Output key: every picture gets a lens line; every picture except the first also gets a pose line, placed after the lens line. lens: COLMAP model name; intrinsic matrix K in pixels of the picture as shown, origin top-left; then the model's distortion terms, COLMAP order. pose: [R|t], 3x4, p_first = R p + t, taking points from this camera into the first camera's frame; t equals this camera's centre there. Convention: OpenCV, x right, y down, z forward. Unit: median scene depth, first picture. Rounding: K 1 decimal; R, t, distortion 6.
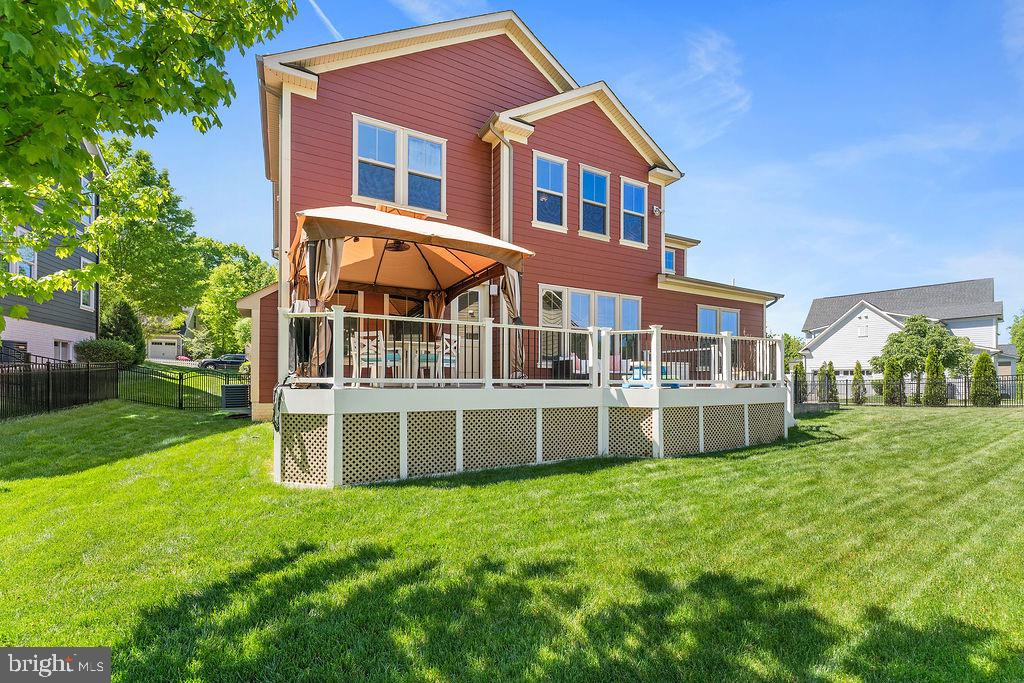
lens RADIAL K [[444.1, 0, 531.7], [0, 444.1, 377.9], [0, 0, 1]] dist [0.000480, -0.000076]
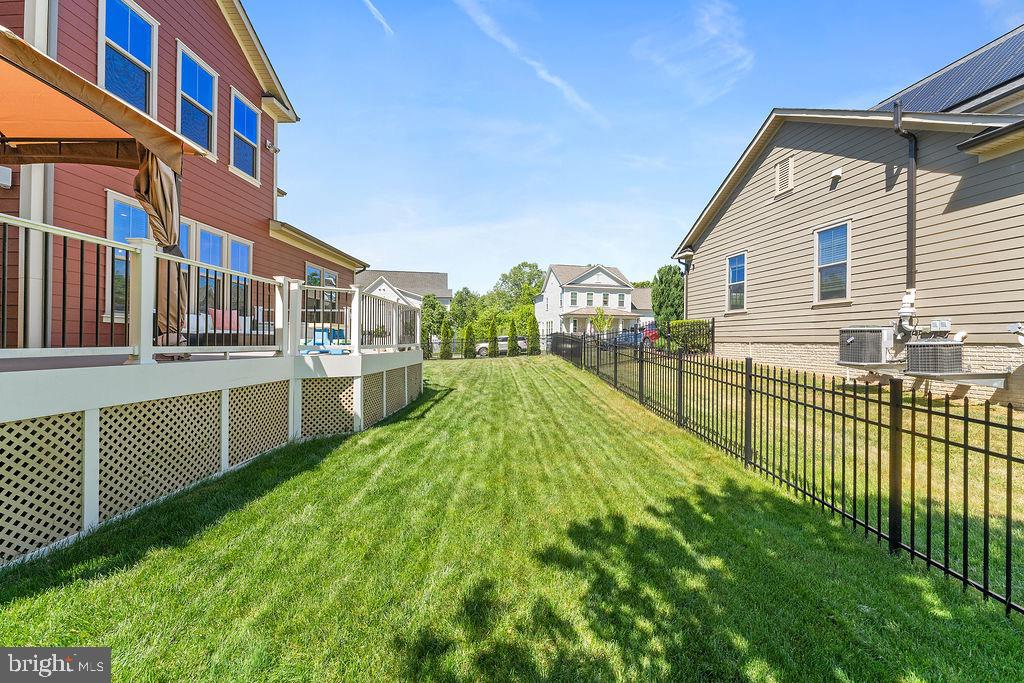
lens RADIAL K [[413.2, 0, 514.6], [0, 413.2, 338.2], [0, 0, 1]] dist [0.000194, 0.000213]
pose [[0.526614, 0.009226, 0.850054, -0.261965], [-0.015746, 0.999875, -0.001098, -0.013366], [-0.849958, -0.012807, 0.526694, 0.282475]]
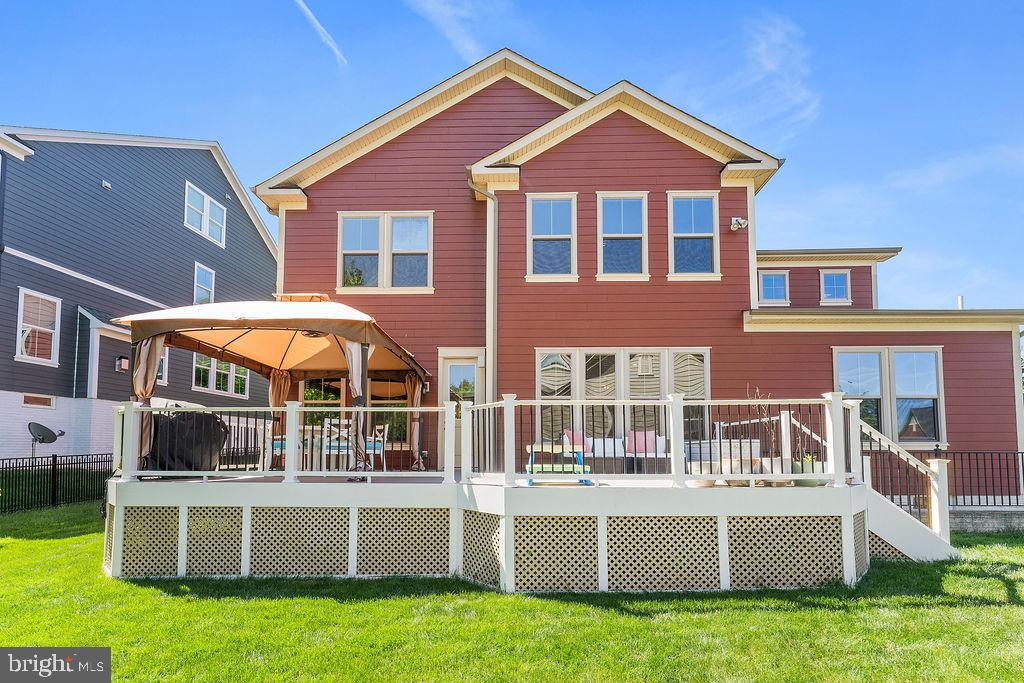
lens RADIAL K [[466.1, 0, 557.2], [0, 466.1, 424.9], [0, 0, 1]] dist [0.000714, 0.000319]
pose [[0.855790, -0.036416, -0.516039, 0.711460], [0.004742, 0.998030, -0.062565, -0.024922], [0.517301, 0.051096, 0.854277, 0.421854]]
